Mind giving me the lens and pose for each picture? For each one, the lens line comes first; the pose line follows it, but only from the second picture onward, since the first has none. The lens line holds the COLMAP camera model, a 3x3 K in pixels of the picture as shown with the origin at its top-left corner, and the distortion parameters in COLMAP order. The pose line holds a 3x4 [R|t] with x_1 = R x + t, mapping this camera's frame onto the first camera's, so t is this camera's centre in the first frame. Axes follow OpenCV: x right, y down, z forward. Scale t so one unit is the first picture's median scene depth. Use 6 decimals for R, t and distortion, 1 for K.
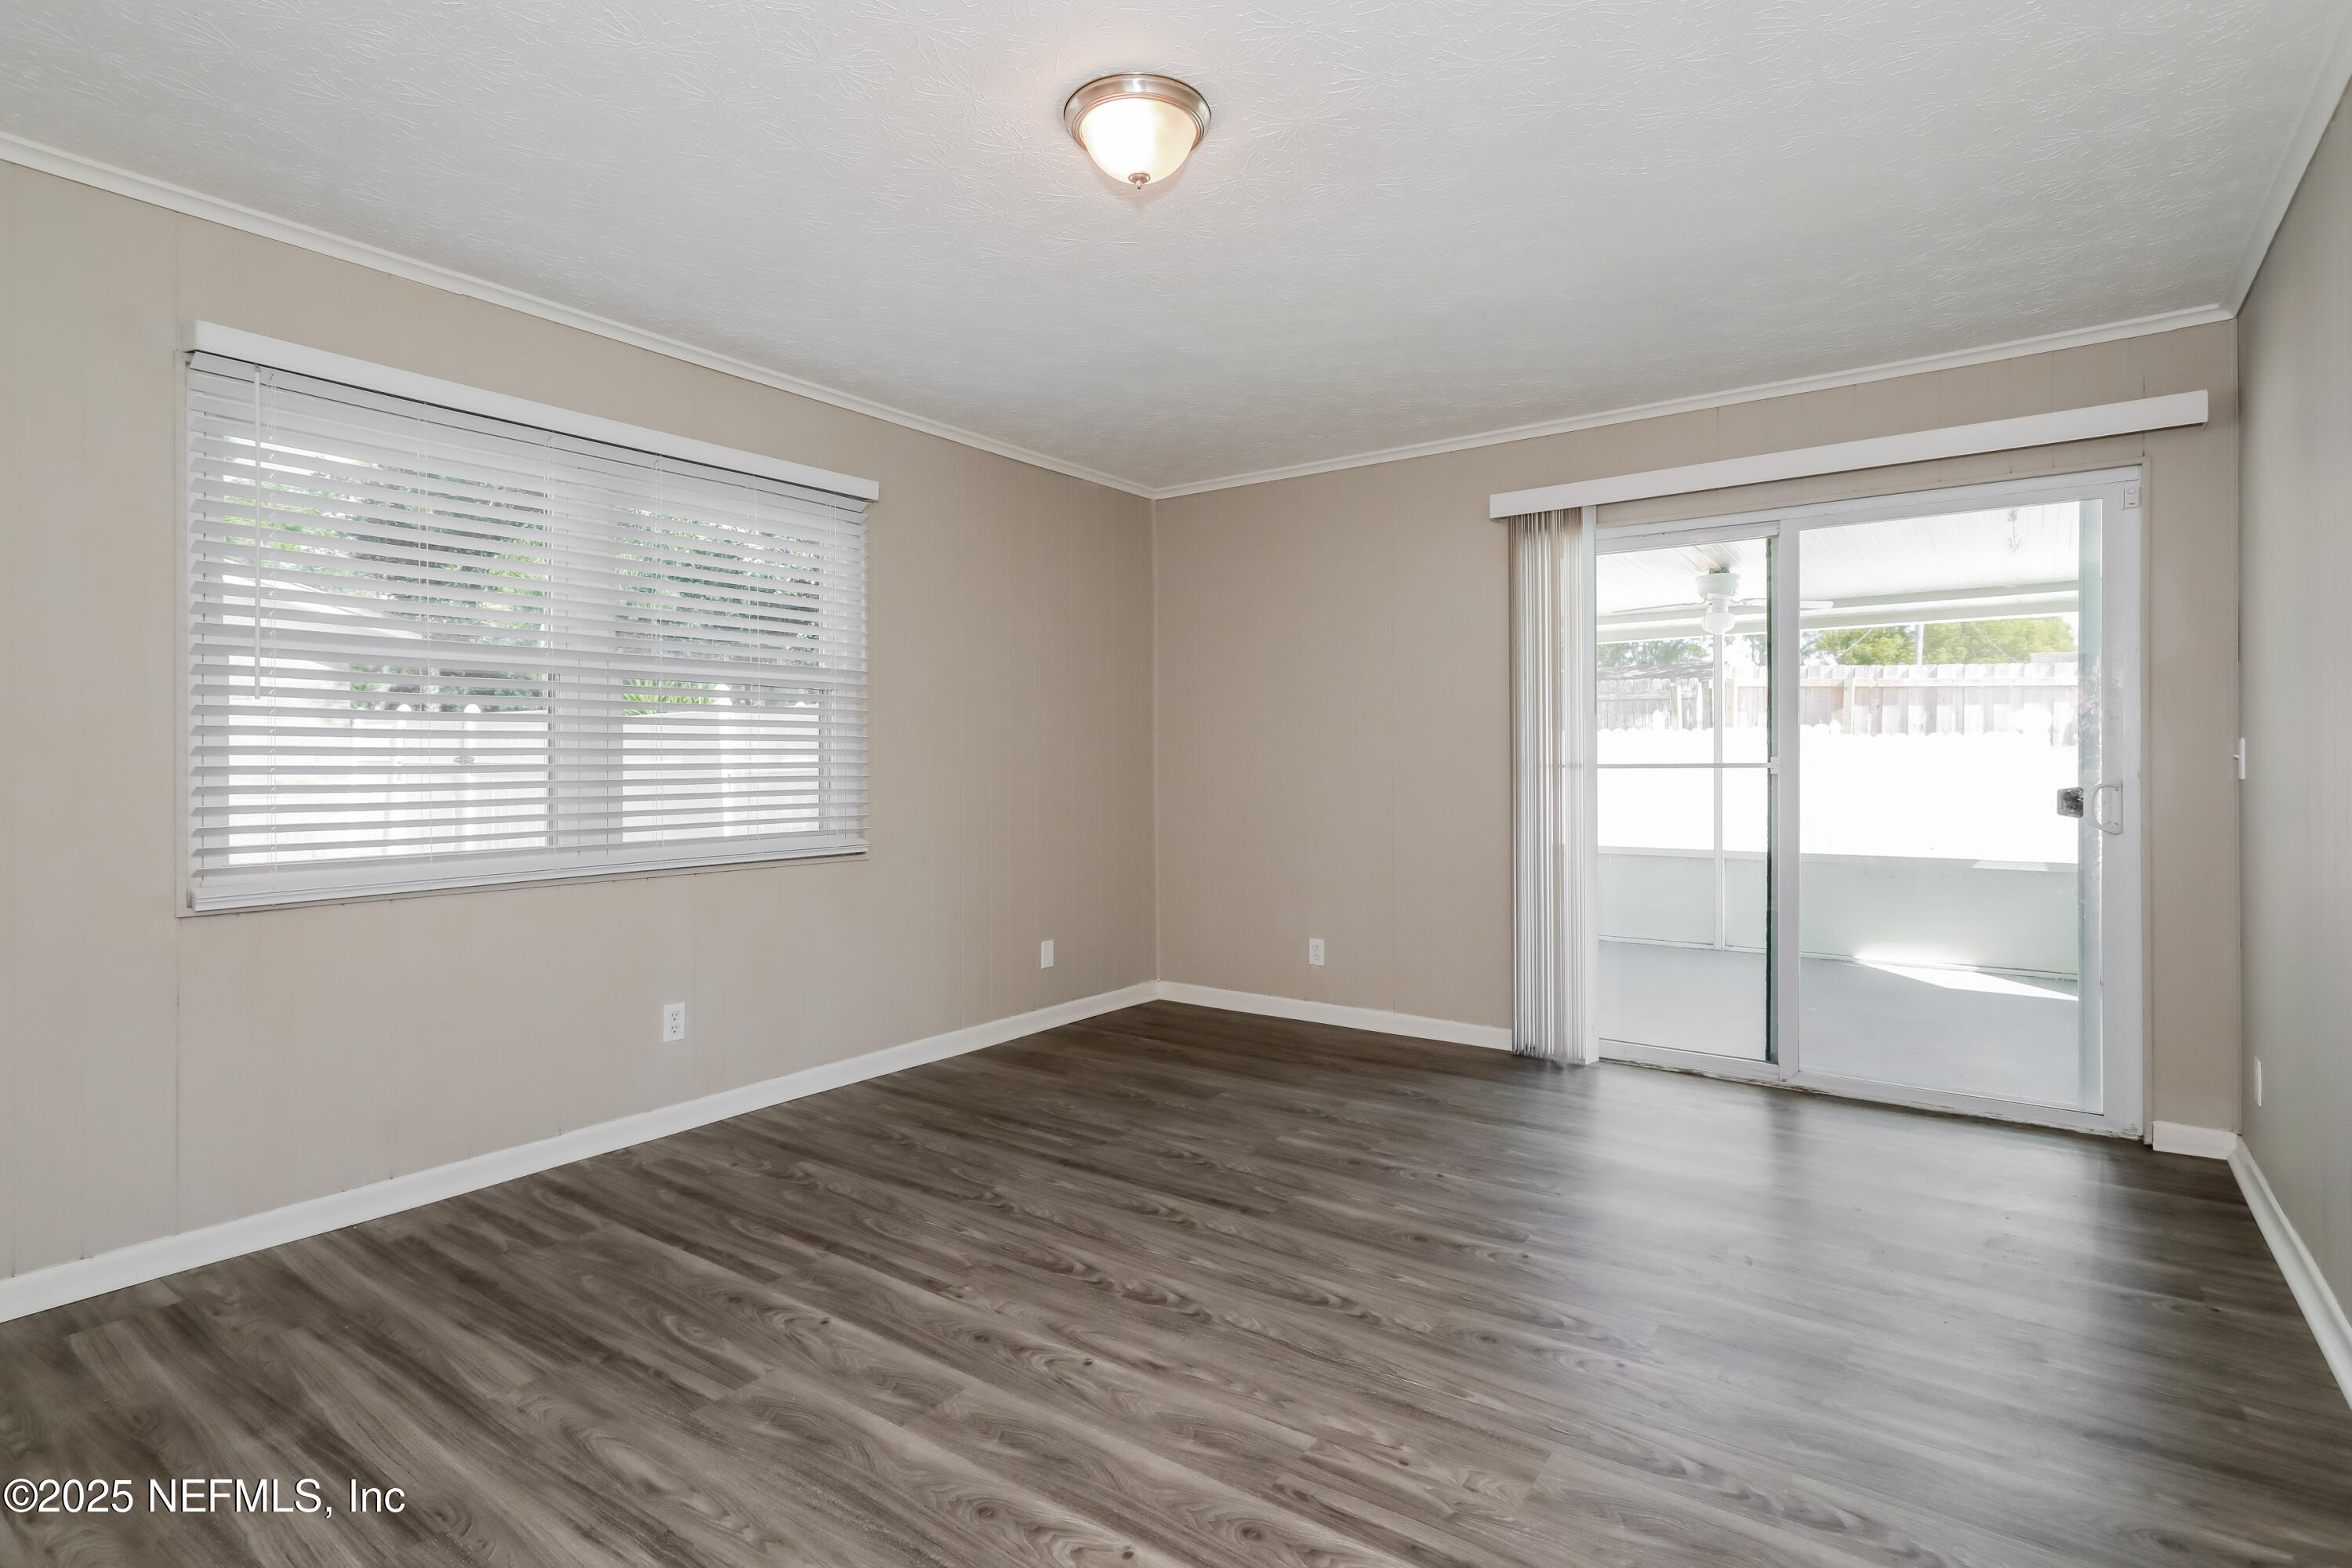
lens RADIAL K [[1166.0, 0, 1183.4], [0, 1166.0, 768.9], [0, 0, 1]] dist [0.003139, 0.000791]
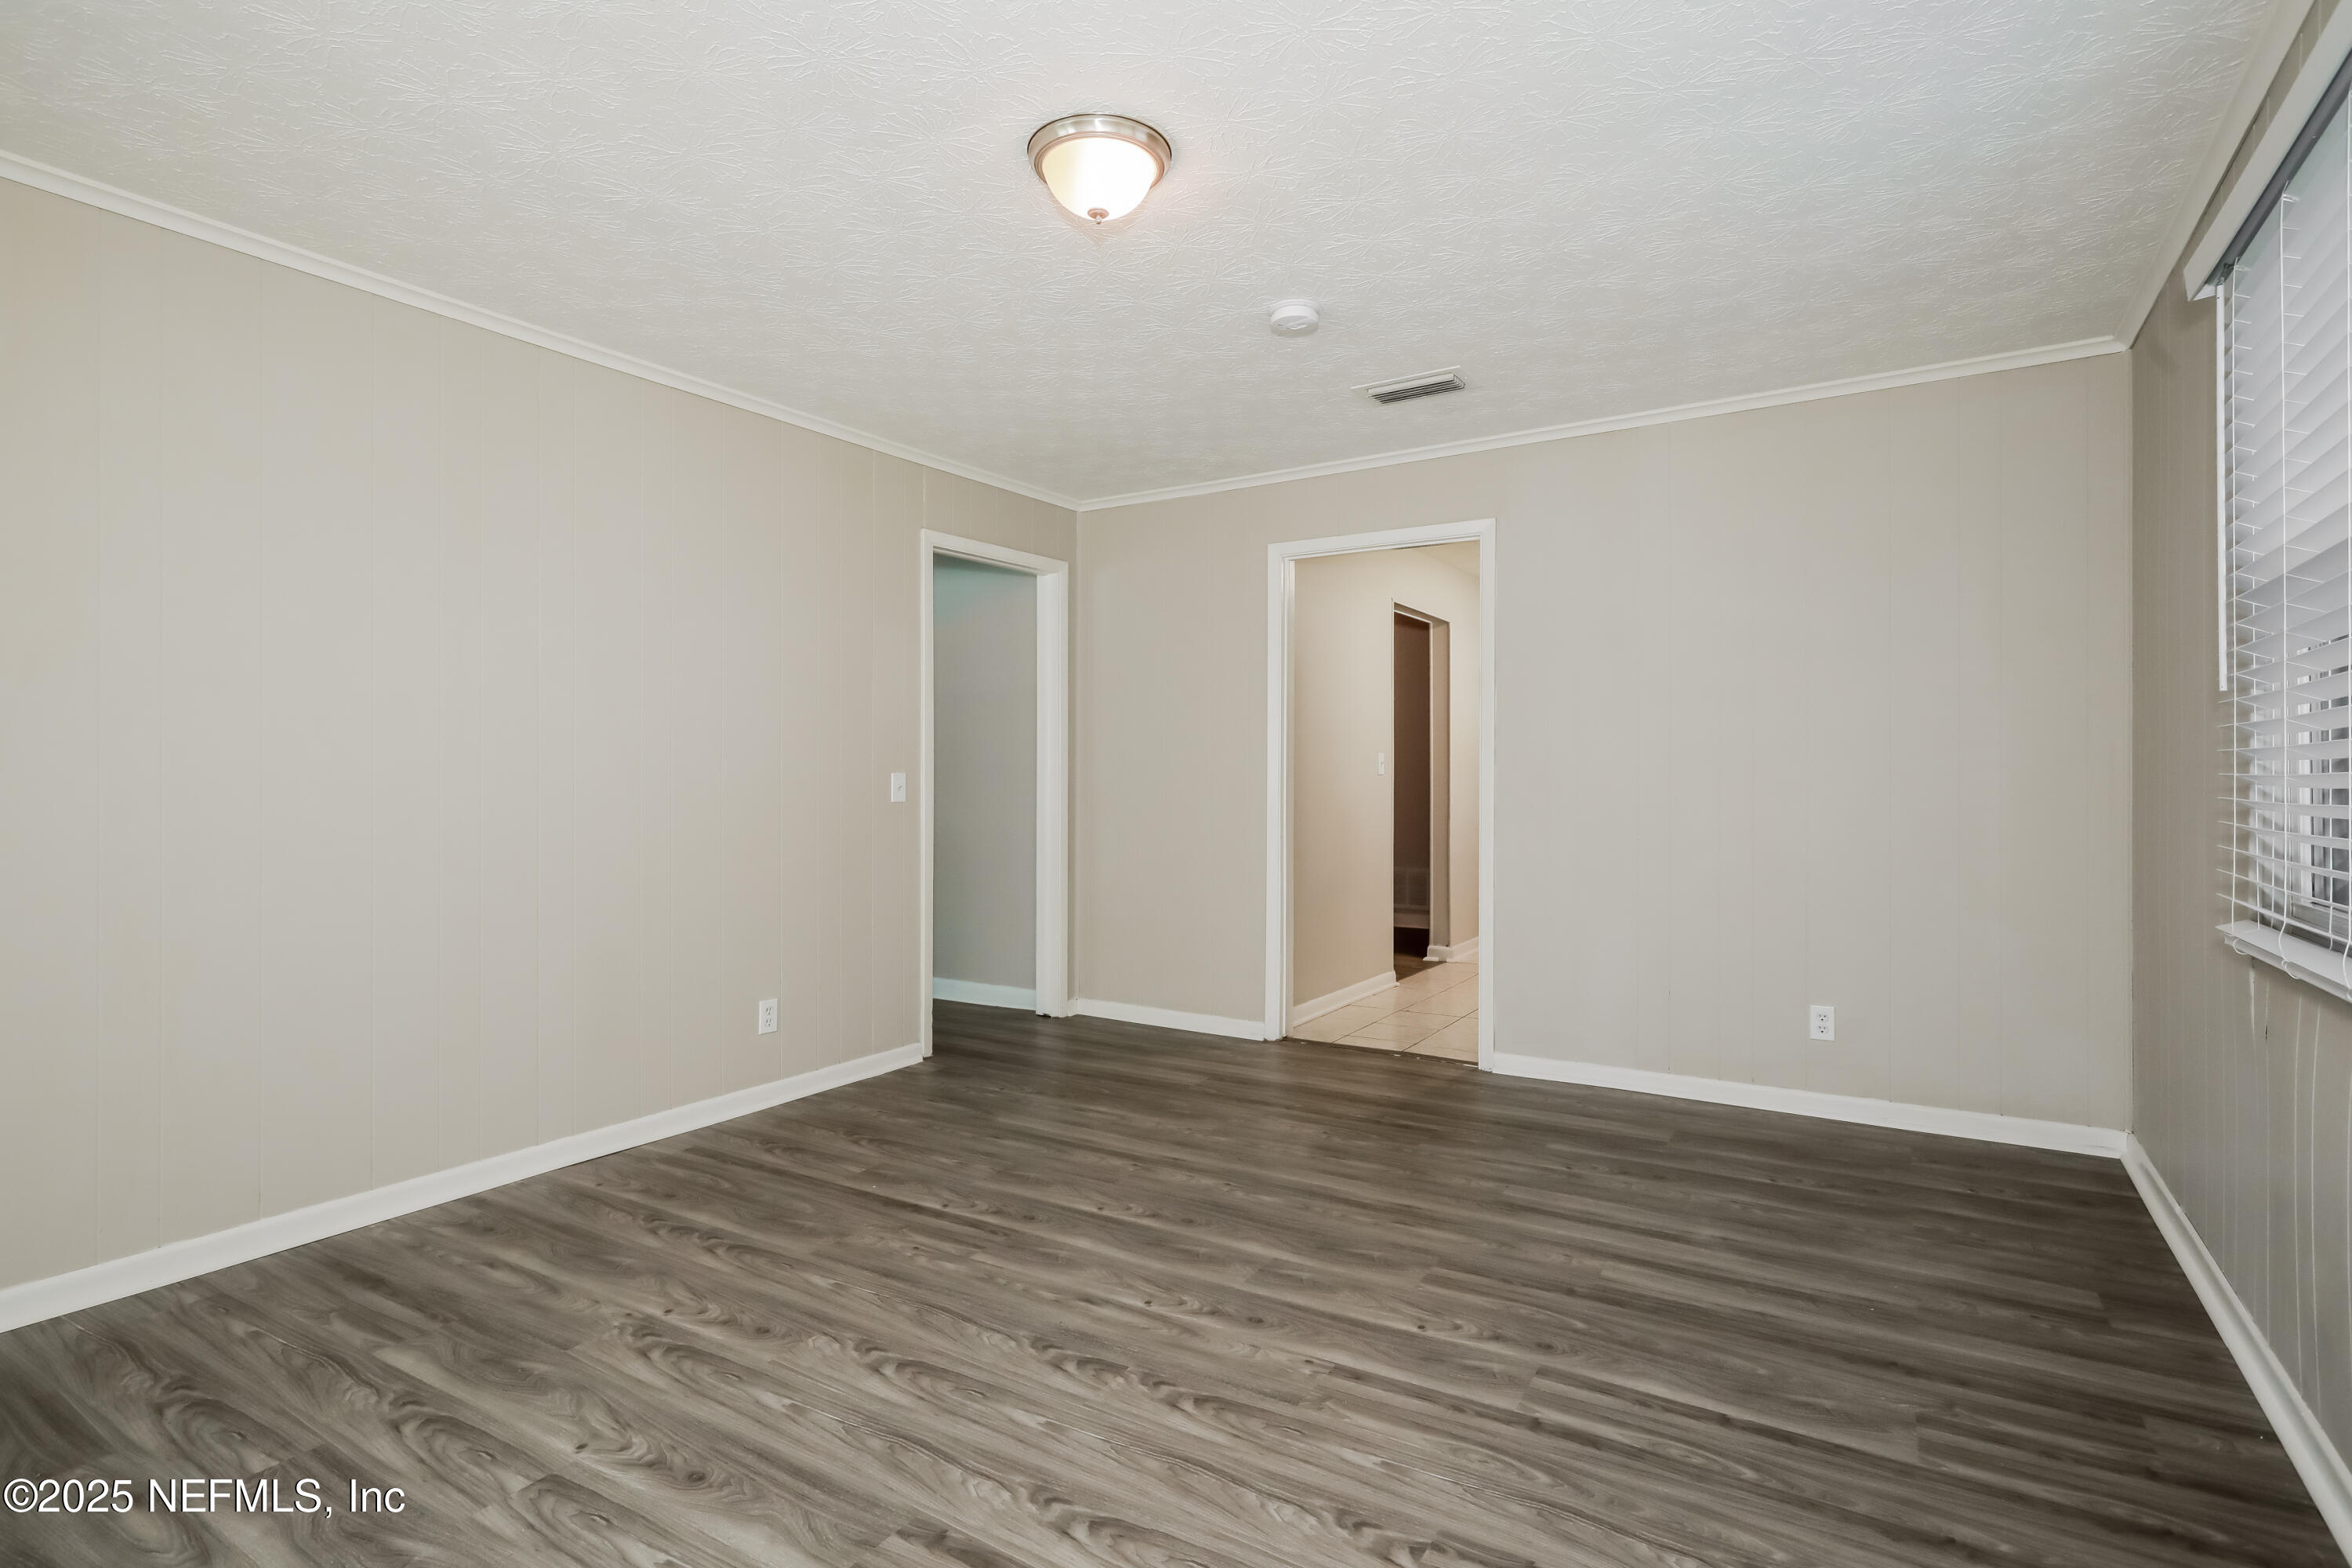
lens RADIAL K [[1166.0, 0, 1183.4], [0, 1166.0, 768.9], [0, 0, 1]] dist [0.003139, 0.000791]
pose [[-0.997579, 0.002986, -0.069482, -0.036711], [0.003308, 0.999984, -0.004524, 0.000639], [0.069468, -0.004743, -0.997573, 1.996167]]
